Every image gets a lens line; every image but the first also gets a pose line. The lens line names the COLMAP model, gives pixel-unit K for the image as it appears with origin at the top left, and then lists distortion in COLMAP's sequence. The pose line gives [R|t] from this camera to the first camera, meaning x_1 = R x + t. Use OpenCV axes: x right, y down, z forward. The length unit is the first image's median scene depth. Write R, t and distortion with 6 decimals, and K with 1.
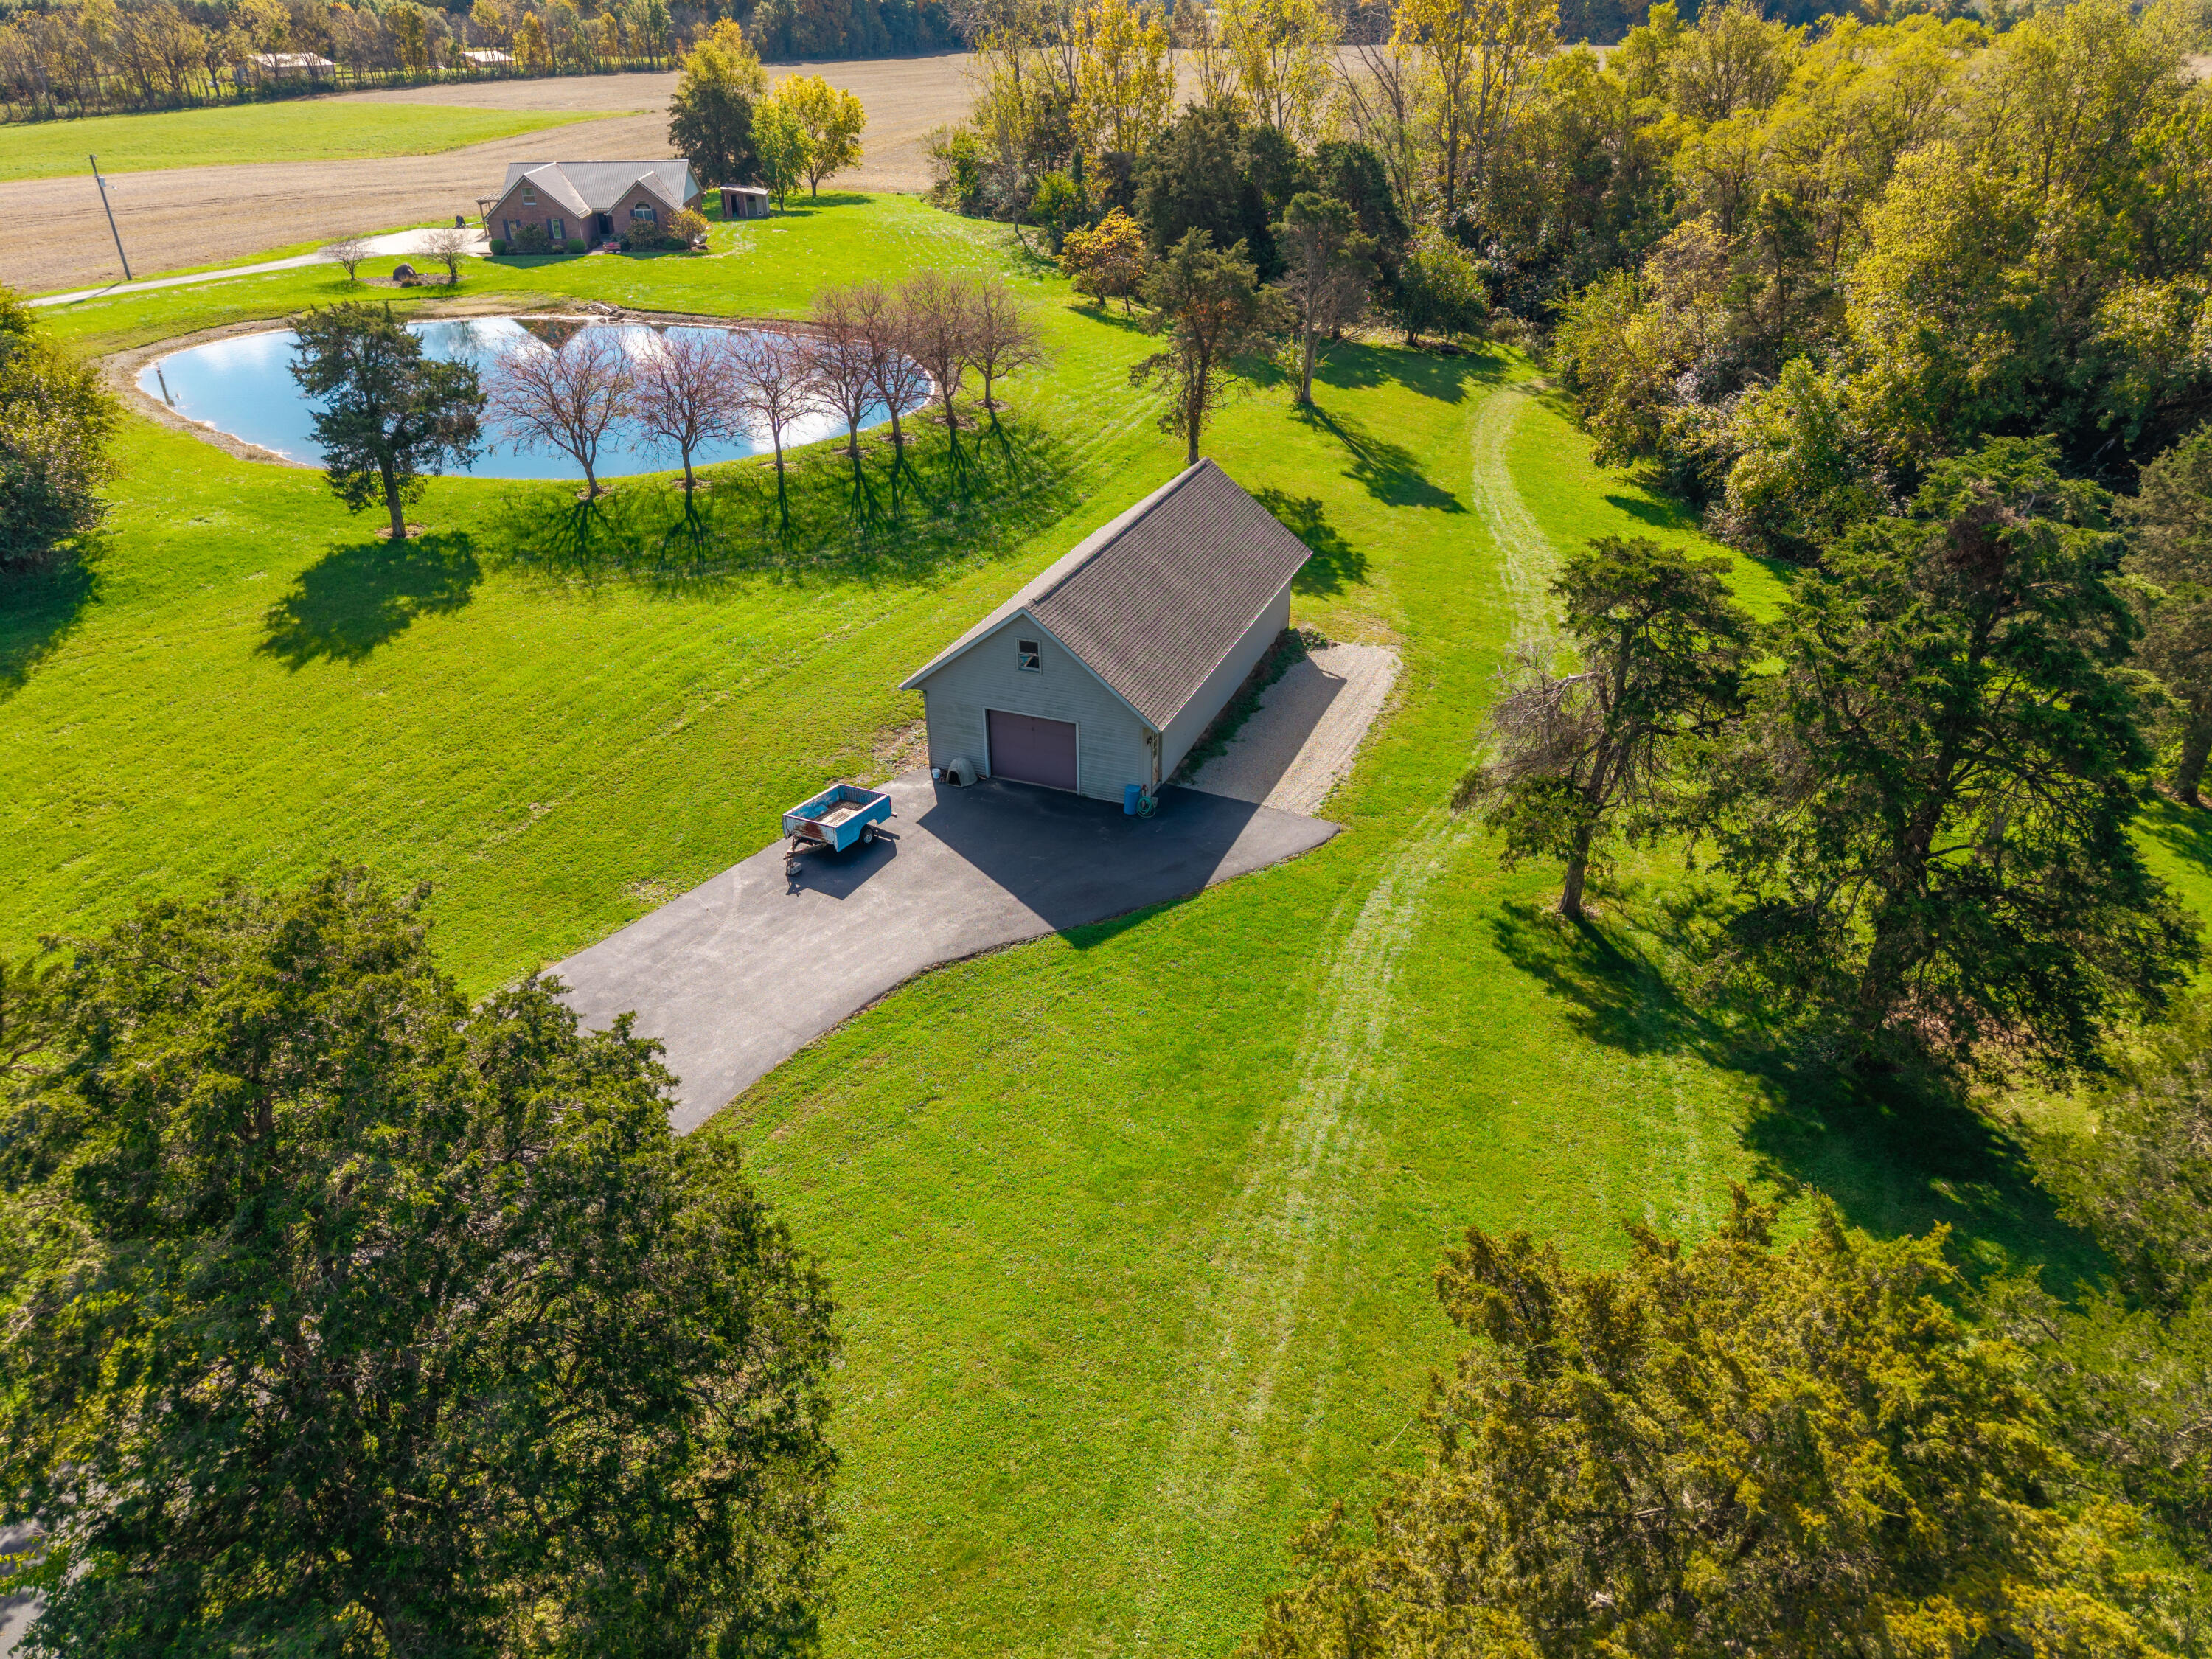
lens RADIAL K [[1476.5, 0, 1100.3], [0, 1476.5, 815.7], [0, 0, 1]] dist [0.021848, -0.024469]
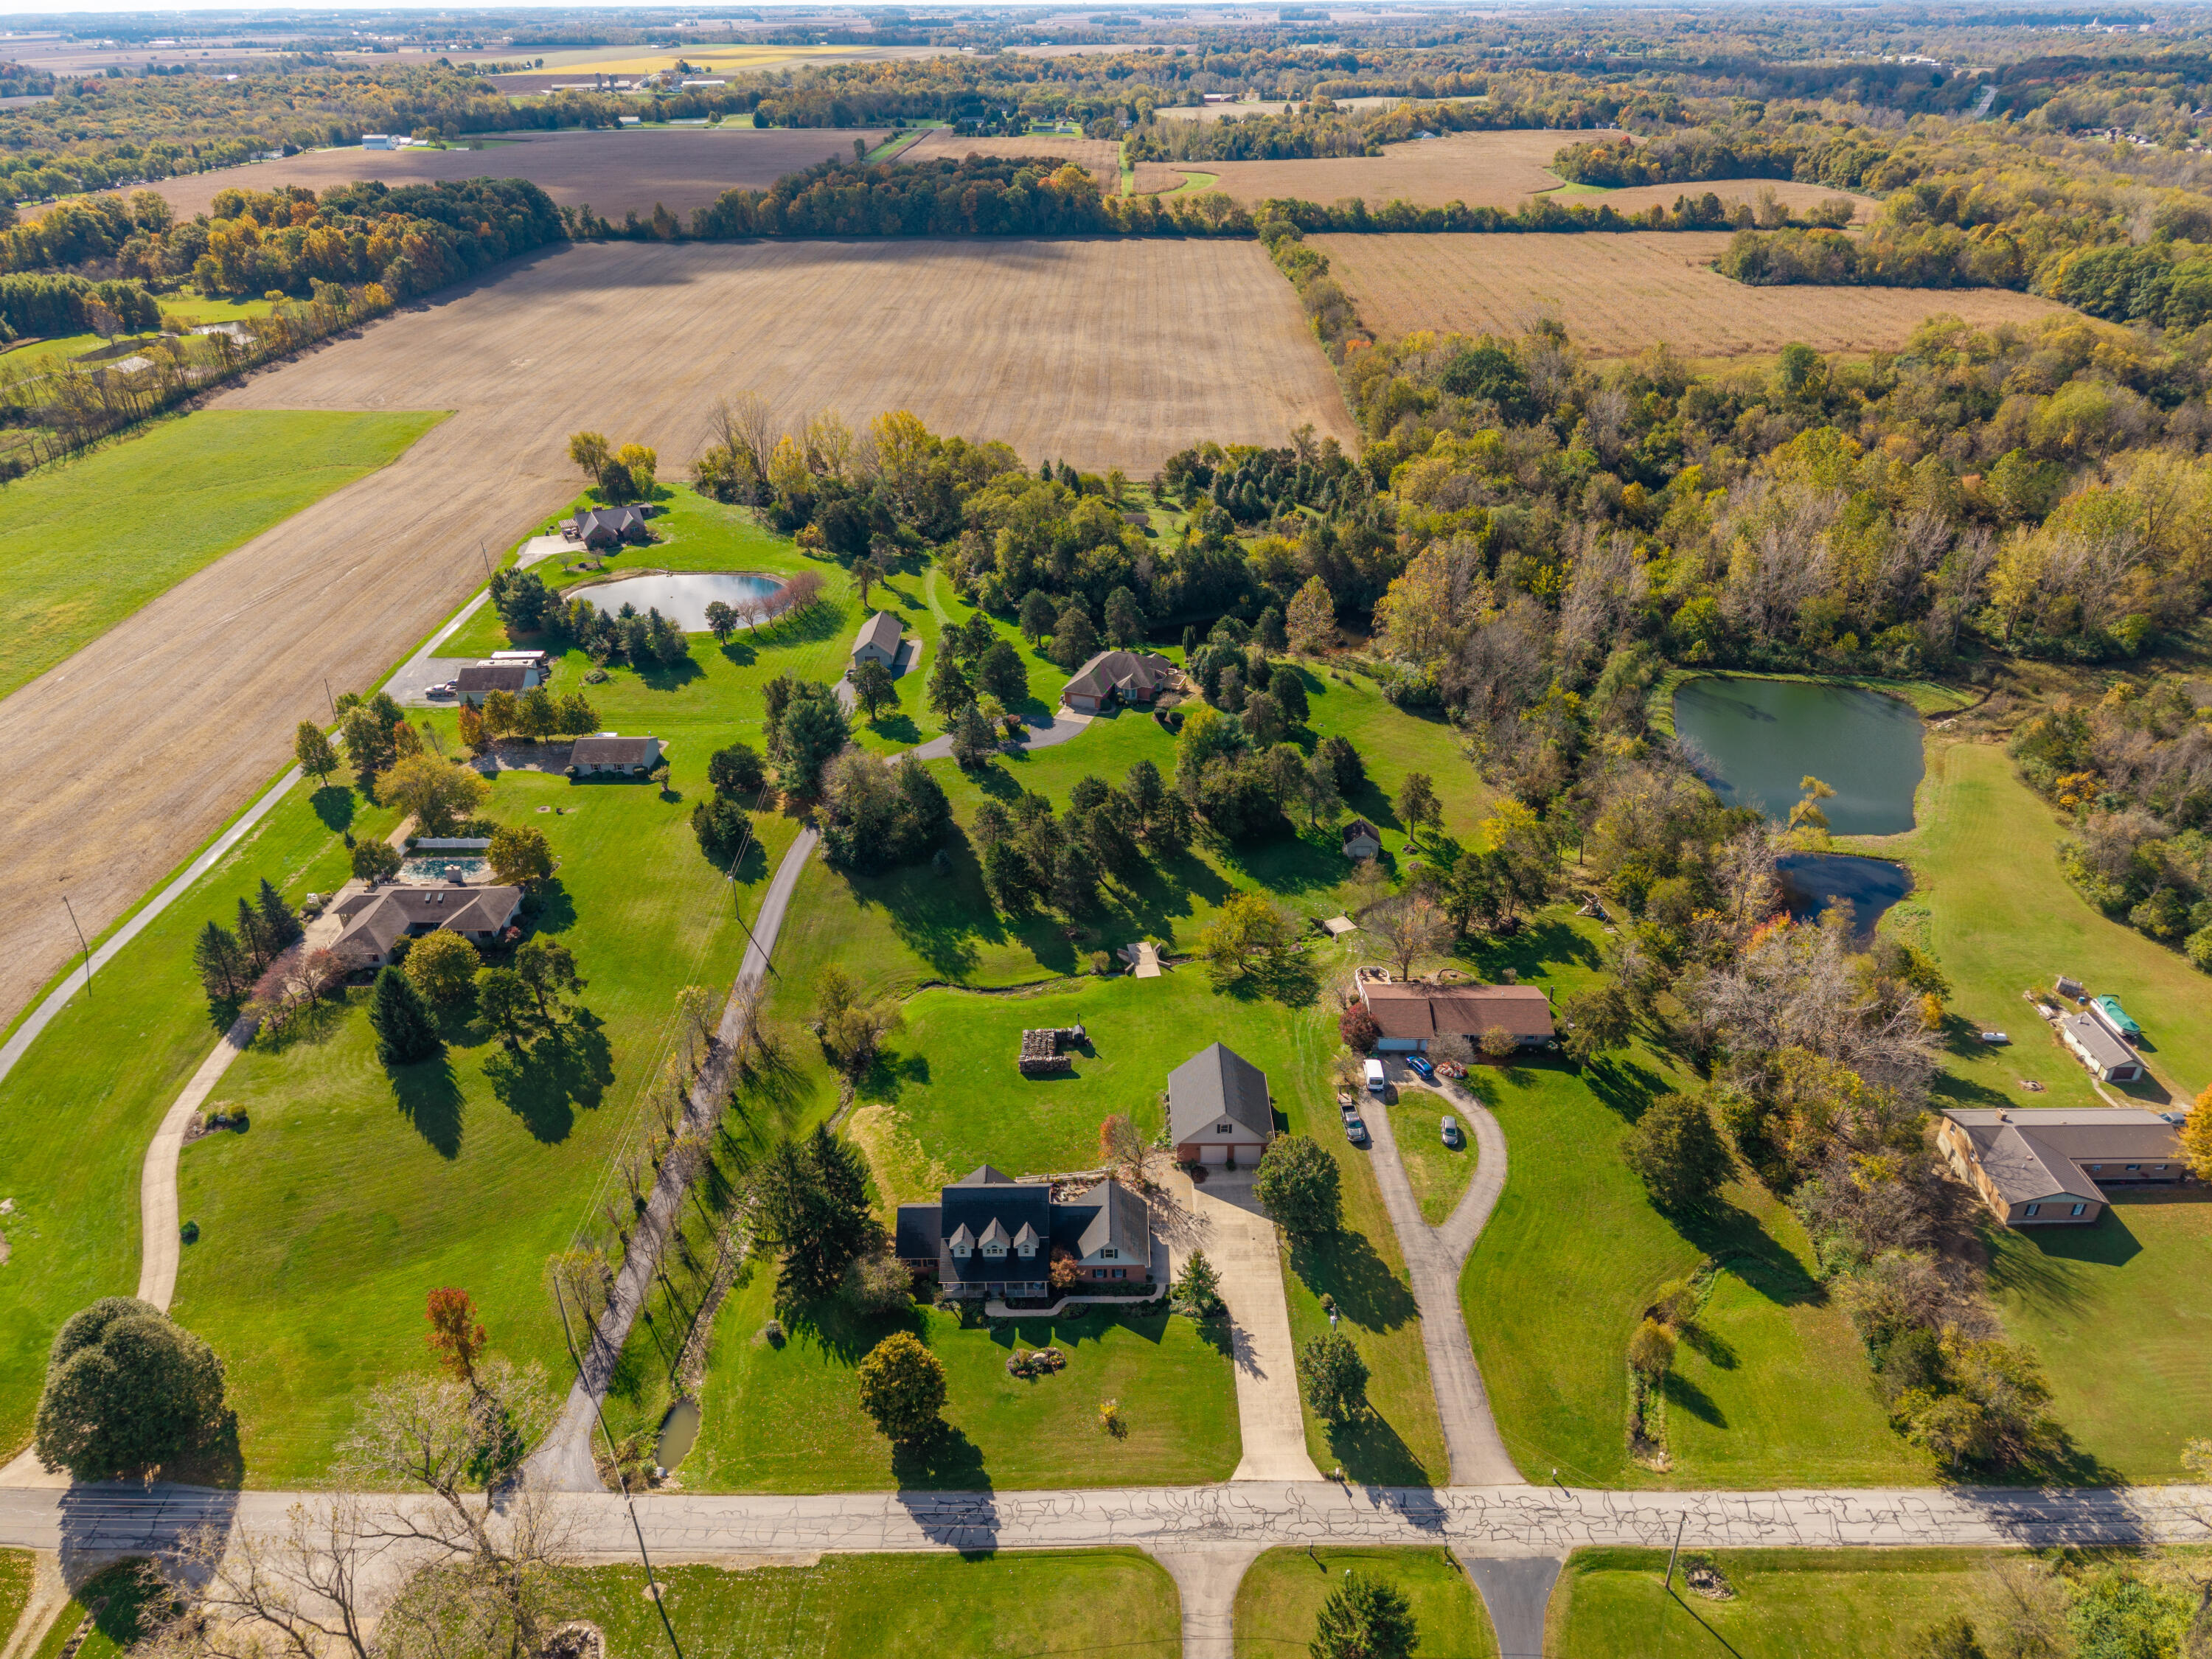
lens RADIAL K [[1476.5, 0, 1116.2], [0, 1476.5, 847.7], [0, 0, 1]] dist [0.021848, -0.024469]
pose [[0.928241, -0.181923, 0.324459, -0.802522], [0.175847, 0.983236, 0.048219, 0.390423], [-0.327792, 0.012296, 0.944670, -3.386701]]
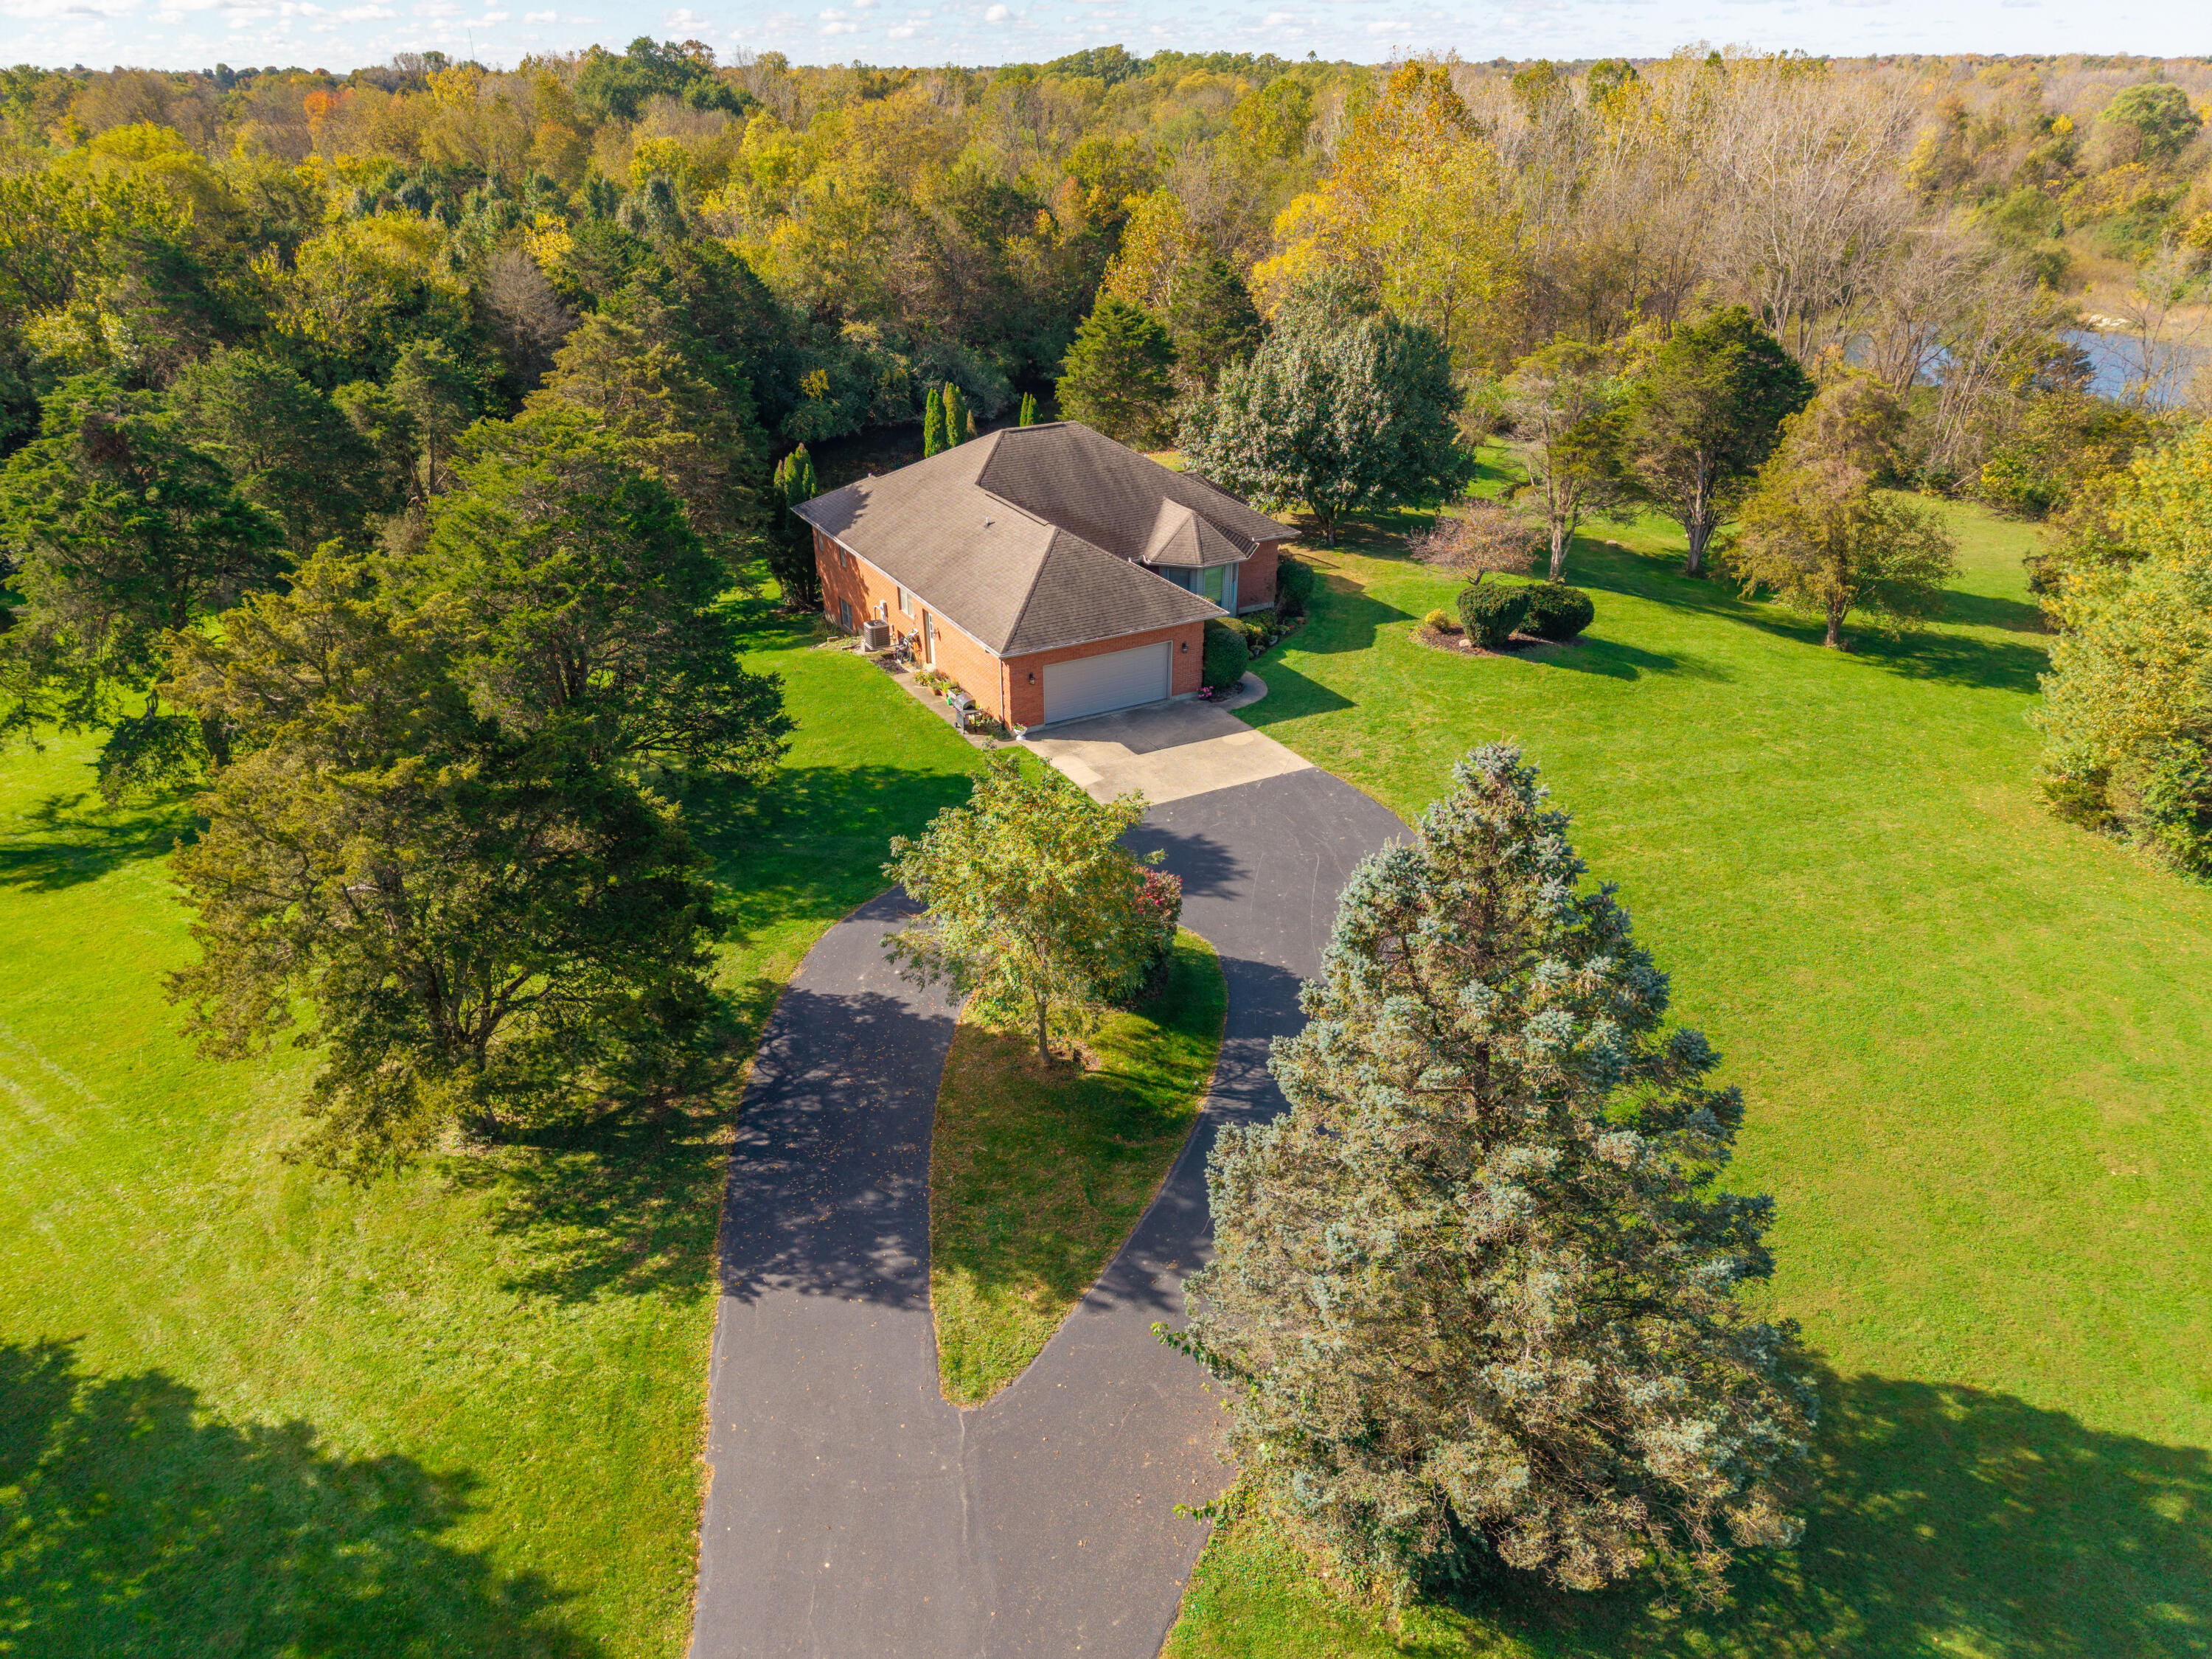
lens RADIAL K [[1476.5, 0, 1093.5], [0, 1476.5, 826.3], [0, 0, 1]] dist [0.021848, -0.024469]
pose [[0.340929, -0.417937, 0.842078, -0.178533], [0.452398, 0.858143, 0.242749, 0.087288], [-0.824077, 0.298195, 0.481640, -0.152861]]
